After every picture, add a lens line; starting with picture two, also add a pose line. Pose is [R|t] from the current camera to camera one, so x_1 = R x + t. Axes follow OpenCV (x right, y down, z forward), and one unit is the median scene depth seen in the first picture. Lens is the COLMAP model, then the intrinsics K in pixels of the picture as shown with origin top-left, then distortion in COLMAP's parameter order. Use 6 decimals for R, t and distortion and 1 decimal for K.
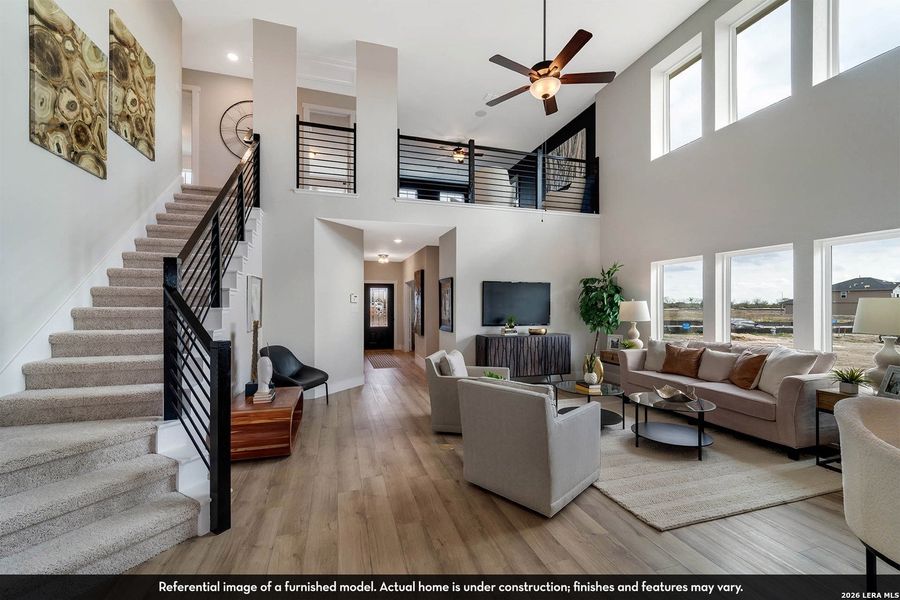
lens RADIAL K [[369.8, 0, 450.7], [0, 369.8, 303.1], [0, 0, 1]] dist [0.003782, -0.001600]
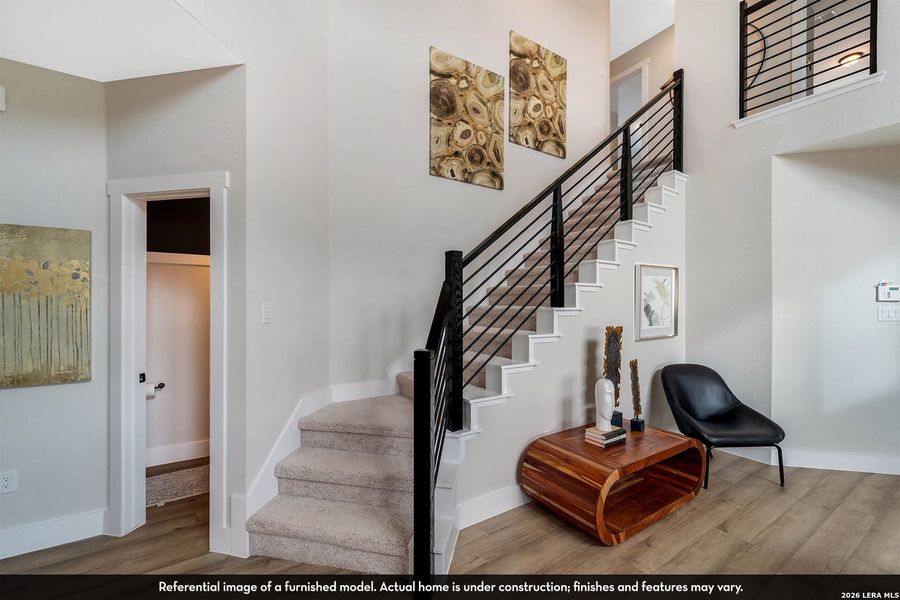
lens RADIAL K [[369.8, 0, 451.6], [0, 369.8, 305.9], [0, 0, 1]] dist [0.003782, -0.001600]
pose [[0.276696, 0.005488, -0.960942, 0.080385], [0.001135, 0.999981, 0.006038, 0.004744], [0.960957, -0.002761, 0.276685, 0.526729]]
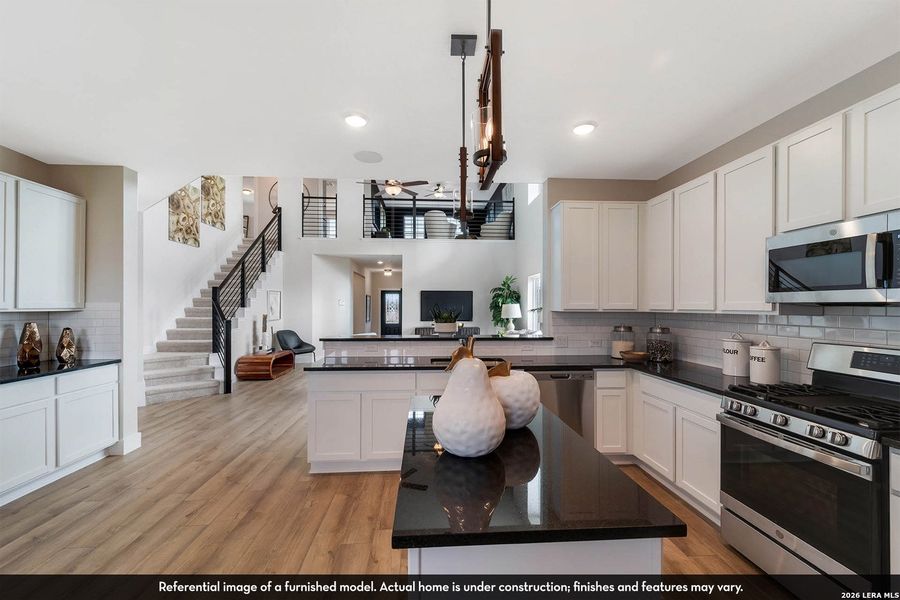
lens RADIAL K [[369.8, 0, 452.1], [0, 369.8, 306.5], [0, 0, 1]] dist [0.003782, -0.001600]
pose [[0.976216, 0.001838, -0.216790, 0.912865], [-0.001031, 0.999992, 0.003835, -0.002625], [0.216796, -0.003520, 0.976211, -0.734509]]
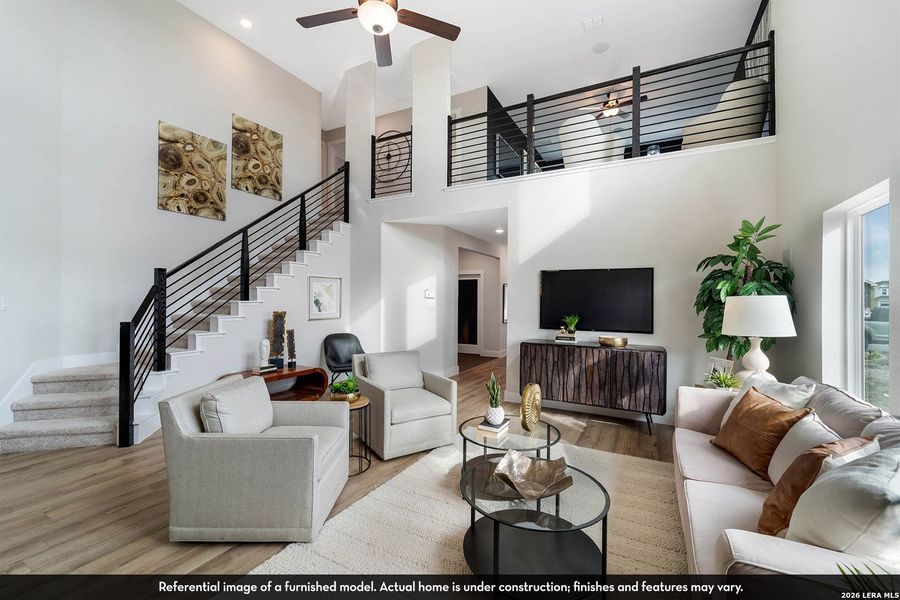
lens RADIAL K [[369.8, 0, 453.8], [0, 369.8, 297.2], [0, 0, 1]] dist [0.003782, -0.001600]
pose [[0.702591, 0.002518, -0.711590, 0.882183], [-0.005067, 0.999986, -0.001464, -0.002457], [0.711576, 0.004634, 0.702594, 0.553387]]
